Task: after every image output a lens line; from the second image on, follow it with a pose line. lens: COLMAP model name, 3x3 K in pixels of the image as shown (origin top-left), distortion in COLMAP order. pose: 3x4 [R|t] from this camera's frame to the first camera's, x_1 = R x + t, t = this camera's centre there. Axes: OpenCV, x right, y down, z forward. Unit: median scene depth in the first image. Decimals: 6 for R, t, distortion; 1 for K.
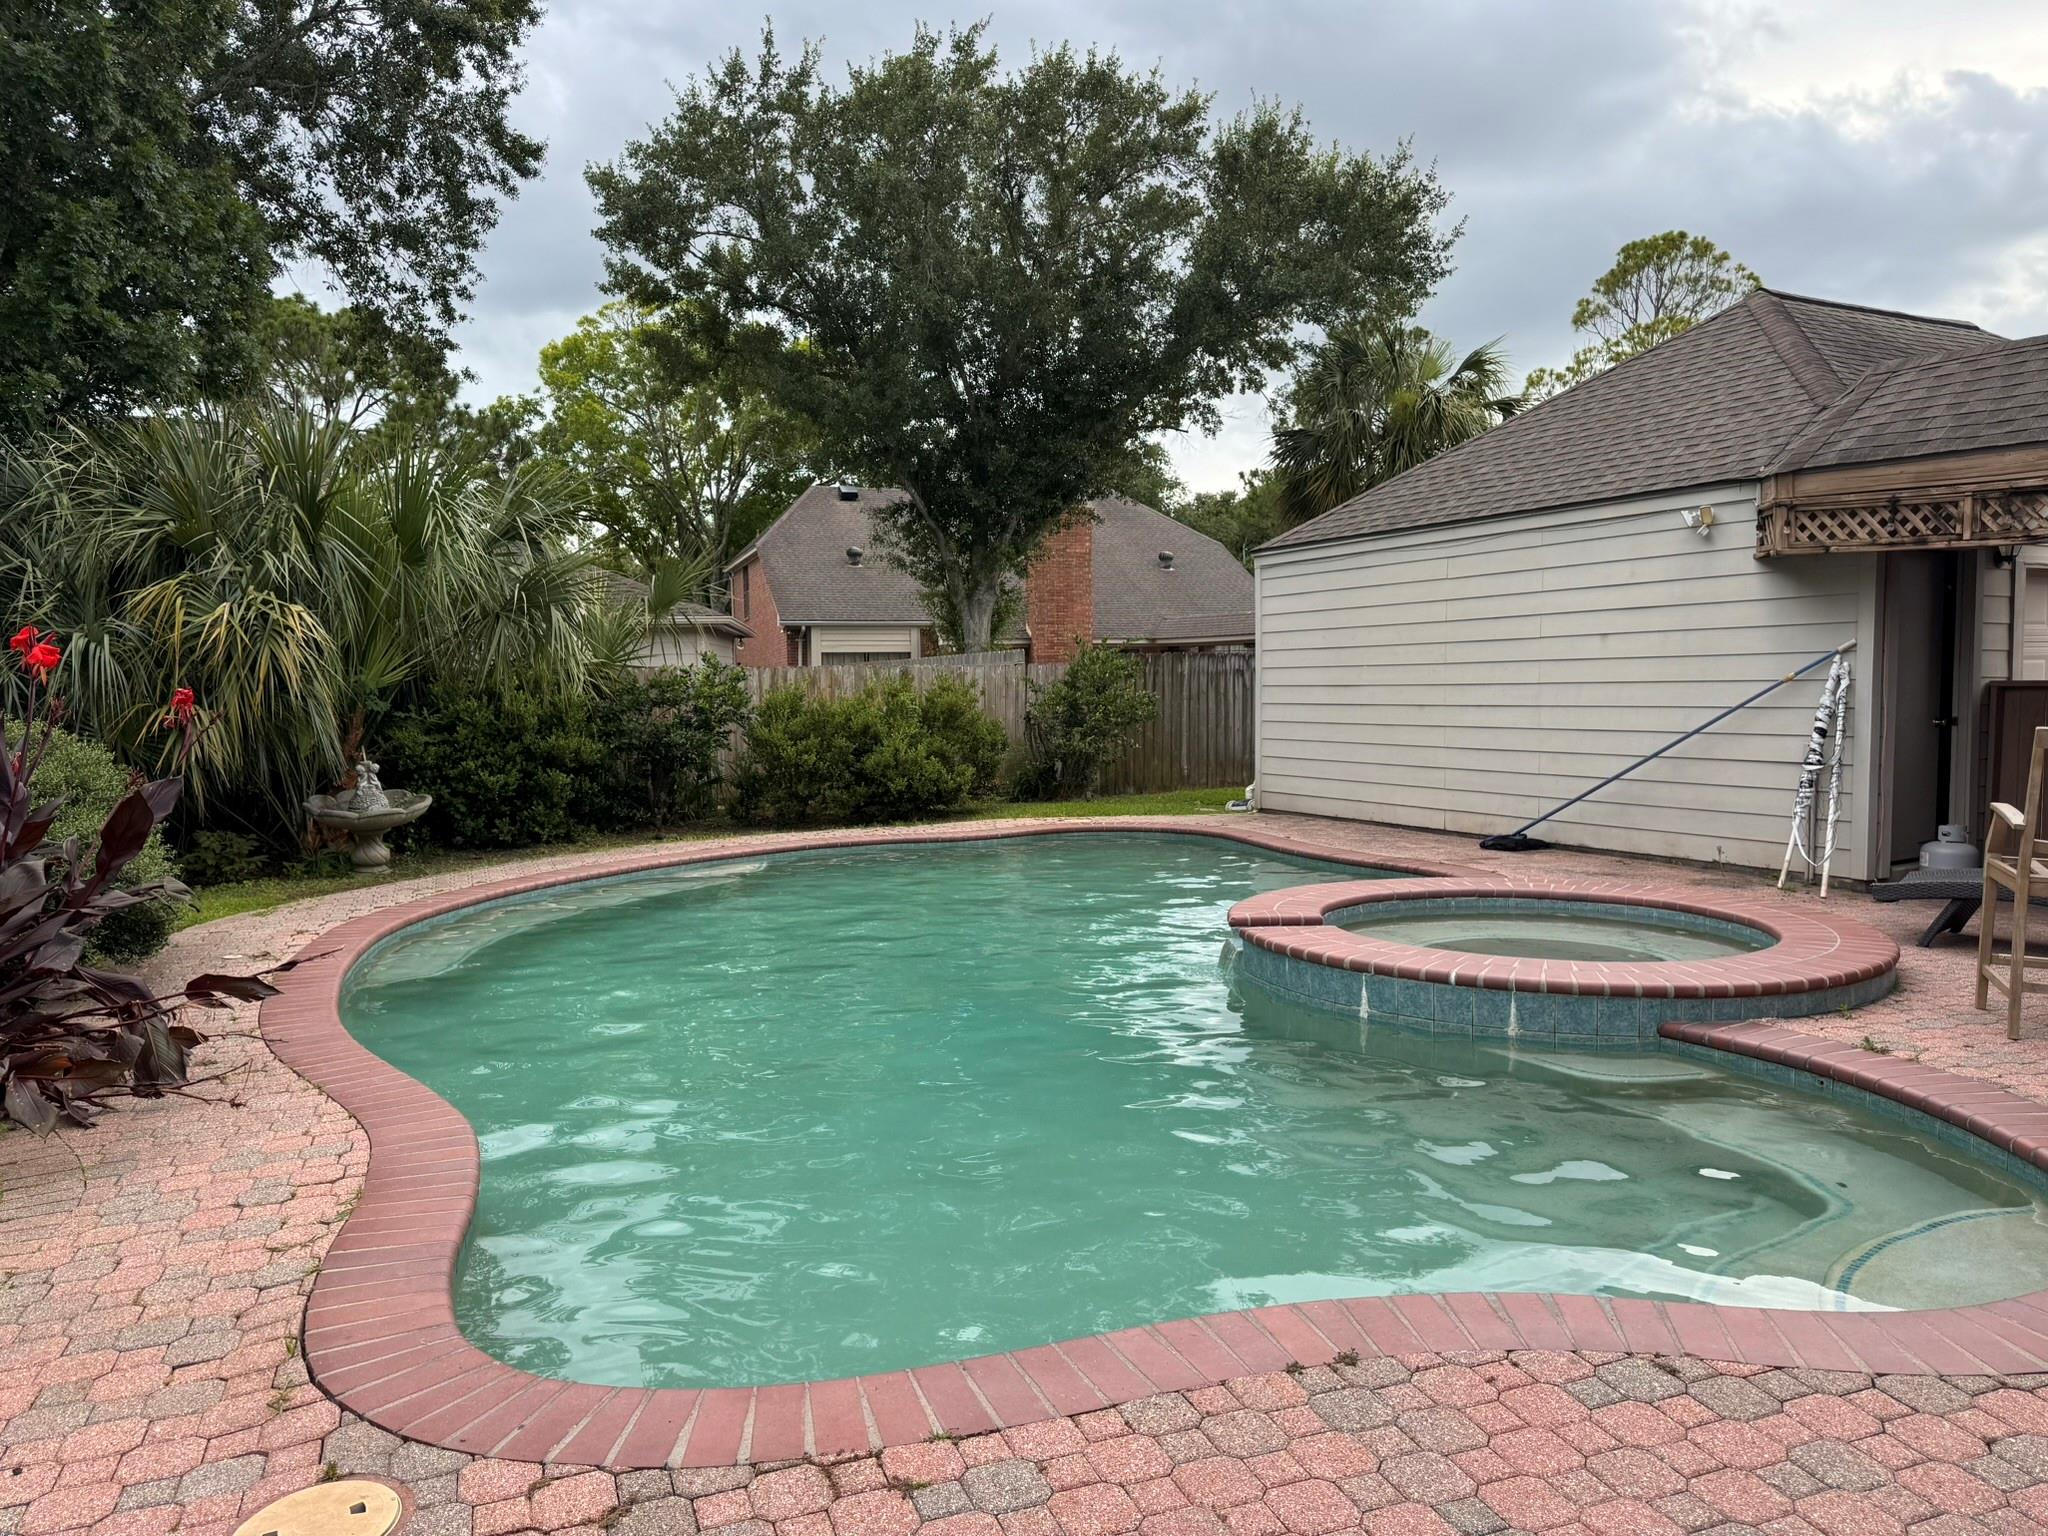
lens RADIAL K [[1449.2, 0, 1024.0], [0, 1449.2, 768.0], [0, 0, 1]] dist [0.081452, -0.145788]
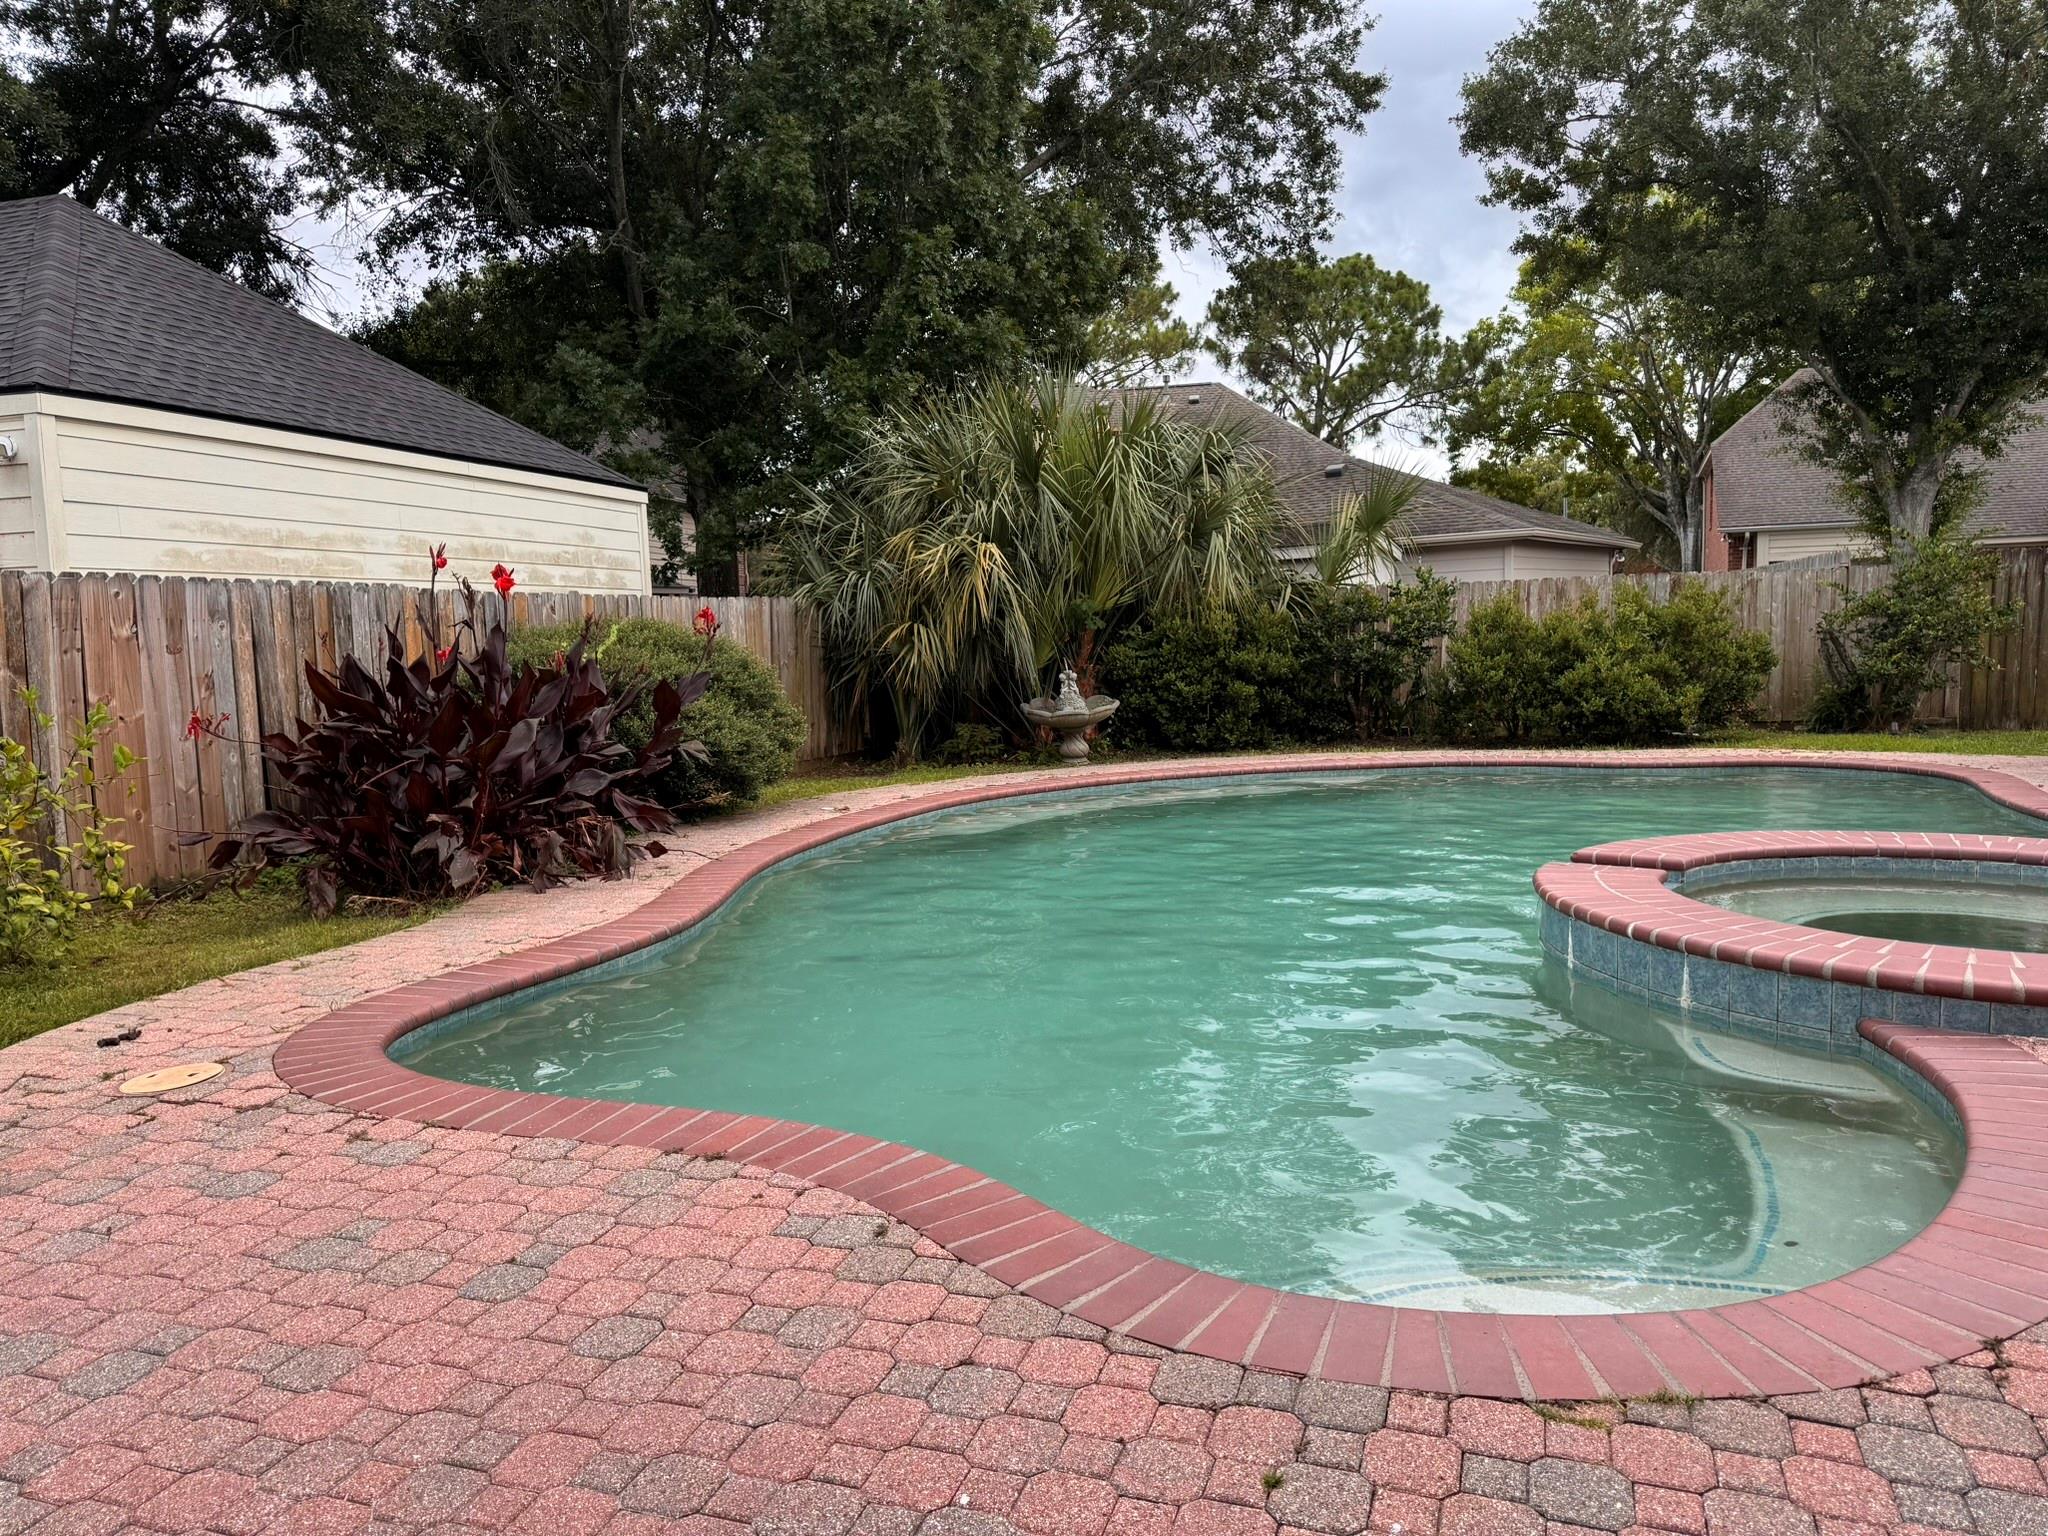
lens RADIAL K [[1449.2, 0, 1024.0], [0, 1449.2, 768.0], [0, 0, 1]] dist [0.081452, -0.145788]
pose [[0.755920, 0.055372, -0.652318, 0.238723], [-0.021059, 0.997958, 0.060308, 0.003257], [0.654325, -0.031851, 0.755543, 0.059270]]
